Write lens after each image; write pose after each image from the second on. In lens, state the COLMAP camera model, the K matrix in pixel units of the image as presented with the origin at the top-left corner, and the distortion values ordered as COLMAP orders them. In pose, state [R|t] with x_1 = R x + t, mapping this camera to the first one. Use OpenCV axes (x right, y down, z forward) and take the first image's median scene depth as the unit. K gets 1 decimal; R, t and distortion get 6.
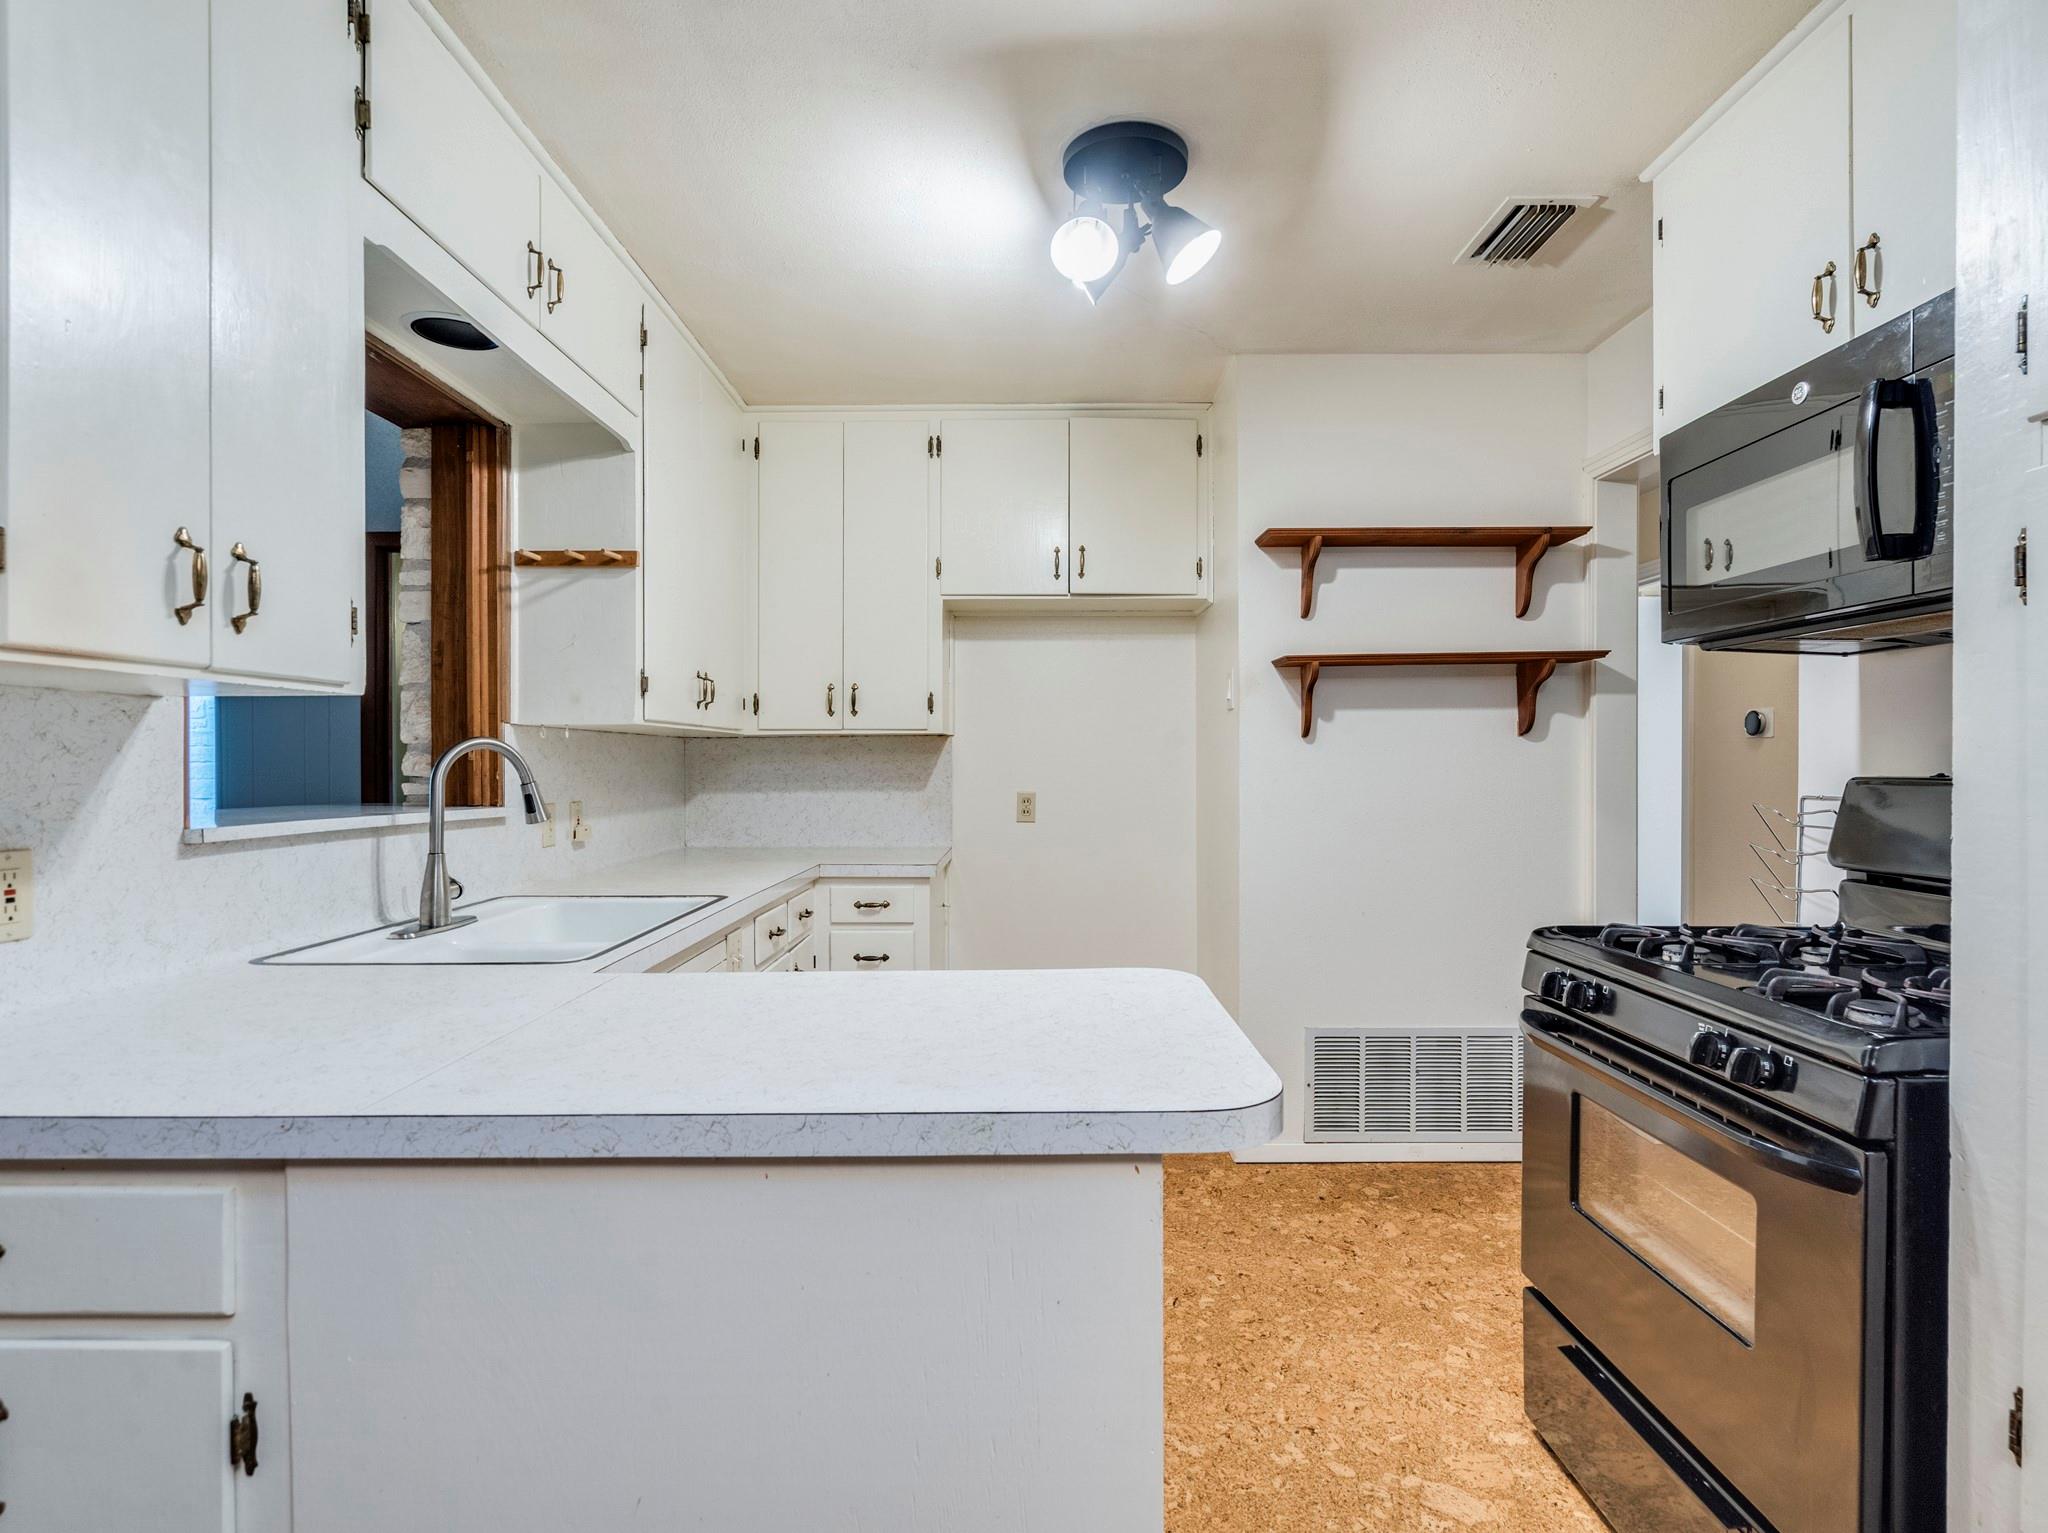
lens RADIAL K [[1033.4, 0, 970.8], [0, 1033.4, 775.1], [0, 0, 1]] dist [-0.002197, -0.000504]
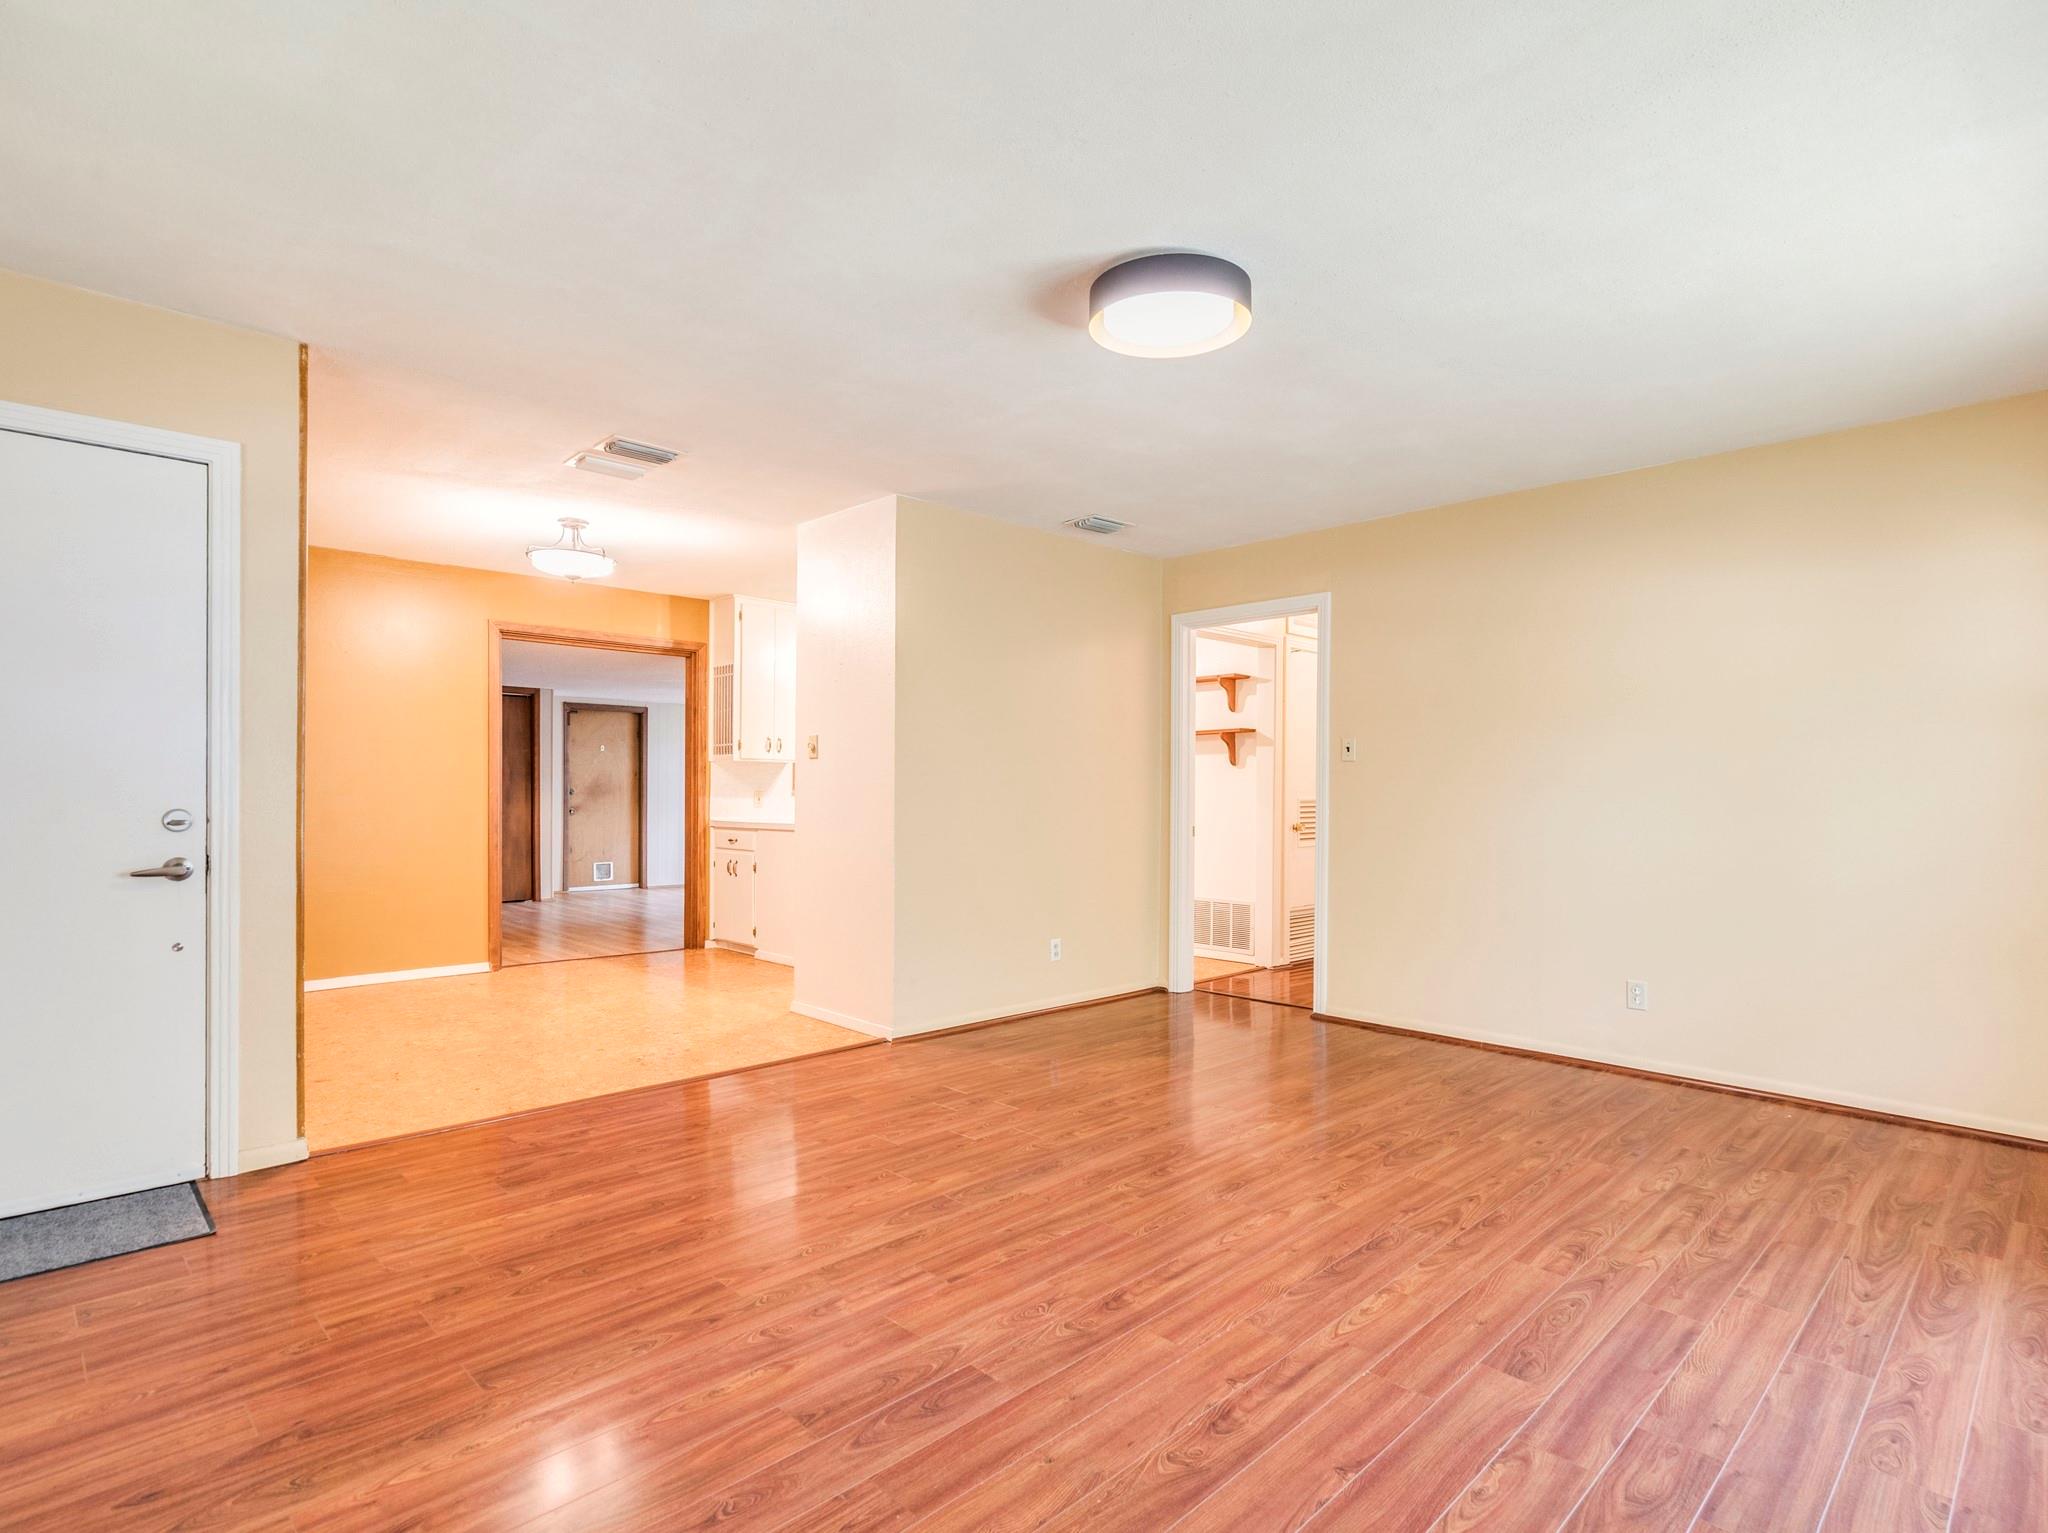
lens RADIAL K [[1033.7, 0, 1015.1], [0, 1033.7, 792.9], [0, 0, 1]] dist [-0.002071, 0.000287]
pose [[0.733488, 0.006490, -0.679672, 1.732524], [-0.013108, 0.999904, -0.004598, 0.038718], [0.679576, 0.012282, 0.733502, -0.961998]]
